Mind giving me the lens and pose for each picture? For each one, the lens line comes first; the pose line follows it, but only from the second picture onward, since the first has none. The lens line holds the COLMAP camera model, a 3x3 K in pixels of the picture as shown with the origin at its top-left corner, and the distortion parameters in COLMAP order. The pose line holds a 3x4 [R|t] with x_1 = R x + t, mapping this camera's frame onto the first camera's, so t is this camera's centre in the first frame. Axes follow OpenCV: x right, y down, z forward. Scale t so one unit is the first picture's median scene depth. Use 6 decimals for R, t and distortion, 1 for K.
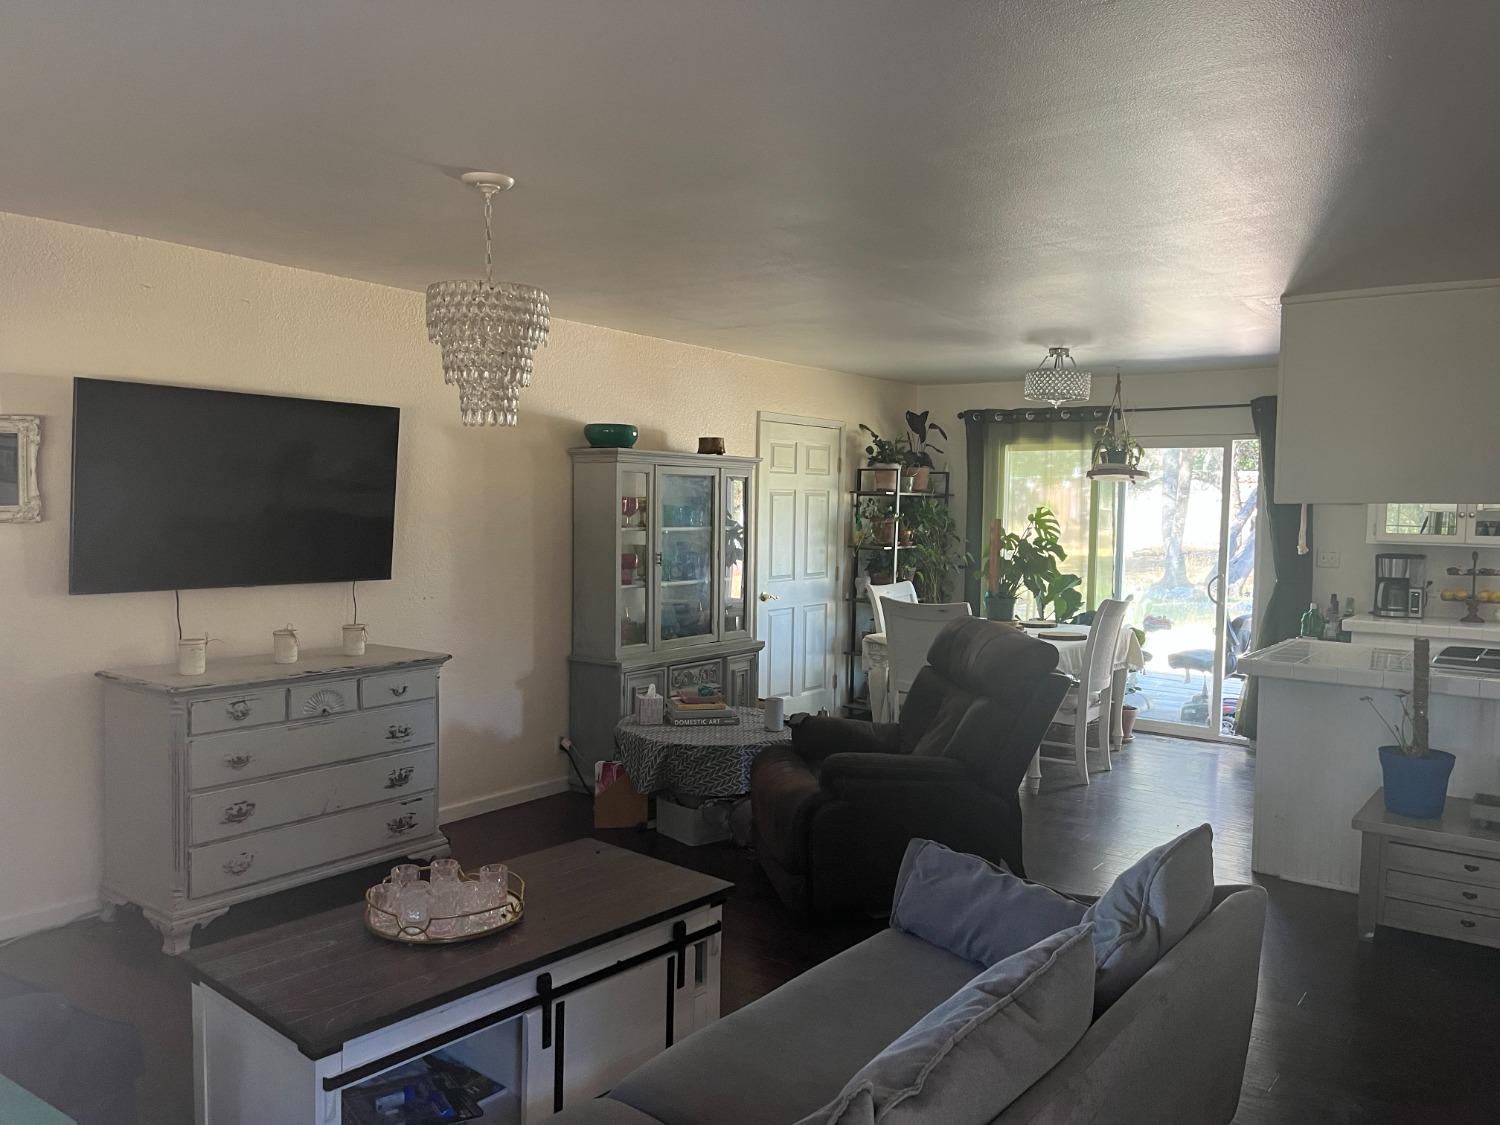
lens RADIAL K [[1159.6, 0, 750.0], [0, 1159.6, 562.5], [0, 0, 1]] dist [0.104547, -0.165310]
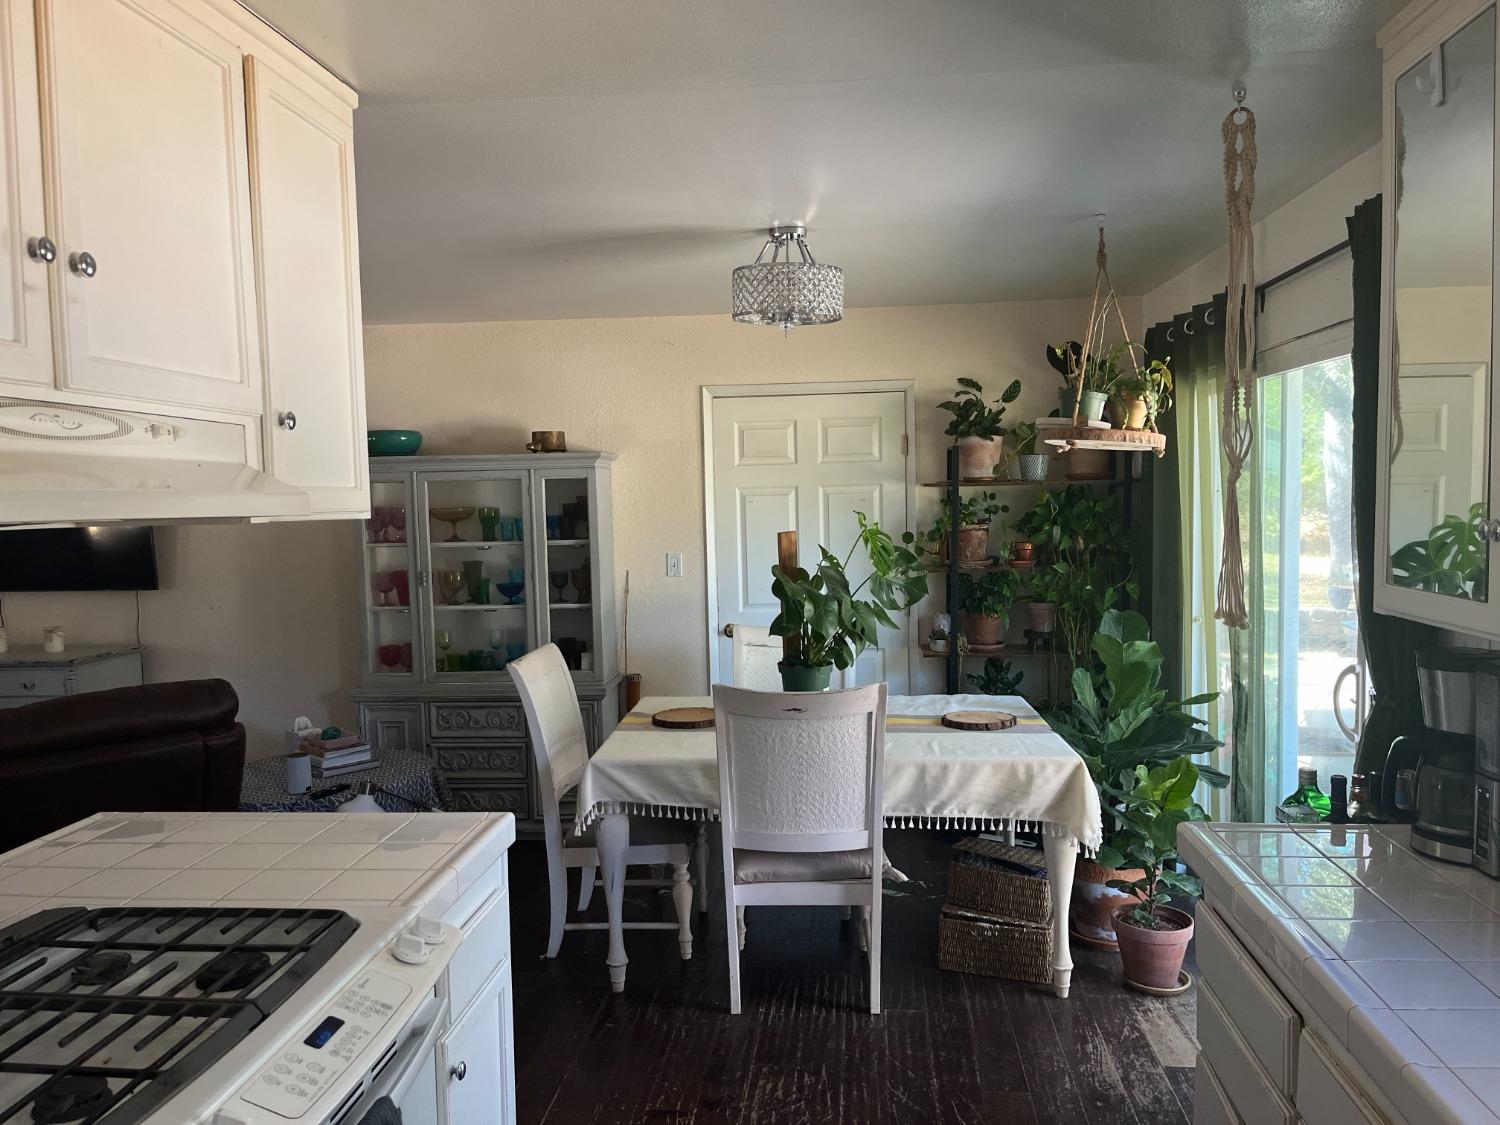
lens RADIAL K [[1159.6, 0, 750.0], [0, 1159.6, 562.5], [0, 0, 1]] dist [0.104547, -0.165310]
pose [[0.501976, 0.019429, -0.864664, 0.777400], [-0.017718, 0.999769, 0.012179, -0.028877], [0.864700, 0.009207, 0.502204, 0.740611]]
